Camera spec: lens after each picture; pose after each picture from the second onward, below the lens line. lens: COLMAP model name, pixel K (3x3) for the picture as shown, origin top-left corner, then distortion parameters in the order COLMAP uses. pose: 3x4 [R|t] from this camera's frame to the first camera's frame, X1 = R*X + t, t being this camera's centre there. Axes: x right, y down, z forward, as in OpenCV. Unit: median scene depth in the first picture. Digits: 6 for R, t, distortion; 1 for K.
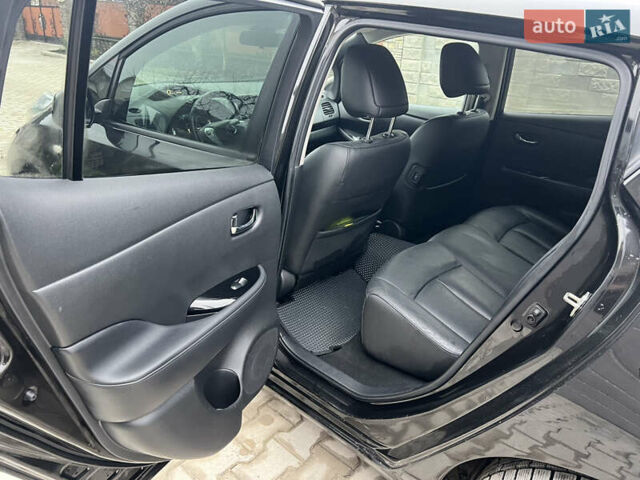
lens RADIAL K [[483.4, 0, 319.9], [0, 483.4, 236.2], [0, 0, 1]] dist [0.044900, -0.047928]
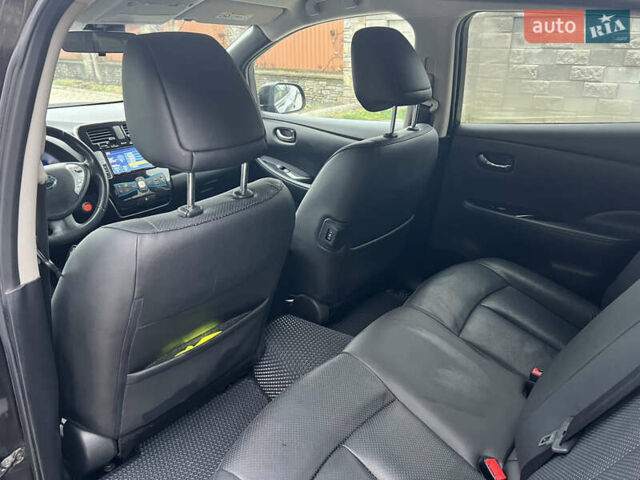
lens RADIAL K [[483.4, 0, 319.9], [0, 483.4, 236.2], [0, 0, 1]] dist [0.044900, -0.047928]
pose [[0.997275, -0.071569, 0.017895, 0.169379], [0.071719, 0.997394, -0.007881, -0.115061], [-0.017284, 0.009143, 0.999809, 0.339884]]
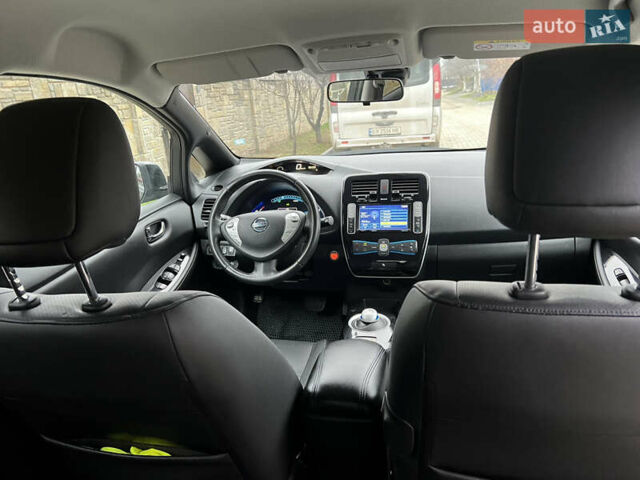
lens RADIAL K [[483.4, 0, 319.9], [0, 483.4, 236.2], [0, 0, 1]] dist [0.044900, -0.047928]
pose [[0.489173, 0.161264, -0.857149, 0.457007], [-0.246238, 0.968314, 0.041651, -0.255397], [0.836706, 0.190689, 0.513382, 0.723267]]
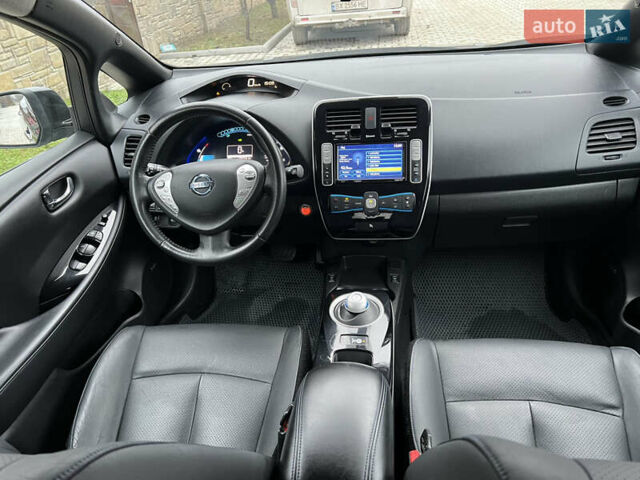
lens RADIAL K [[482.4, 0, 320.0], [0, 482.4, 240.0], [0, 0, 1]] dist [0.000575, -0.004506]
pose [[0.559333, 0.340115, -0.755955, 0.279648], [-0.214208, 0.940280, 0.264552, -0.325037], [0.800788, 0.013959, 0.598785, 0.805755]]
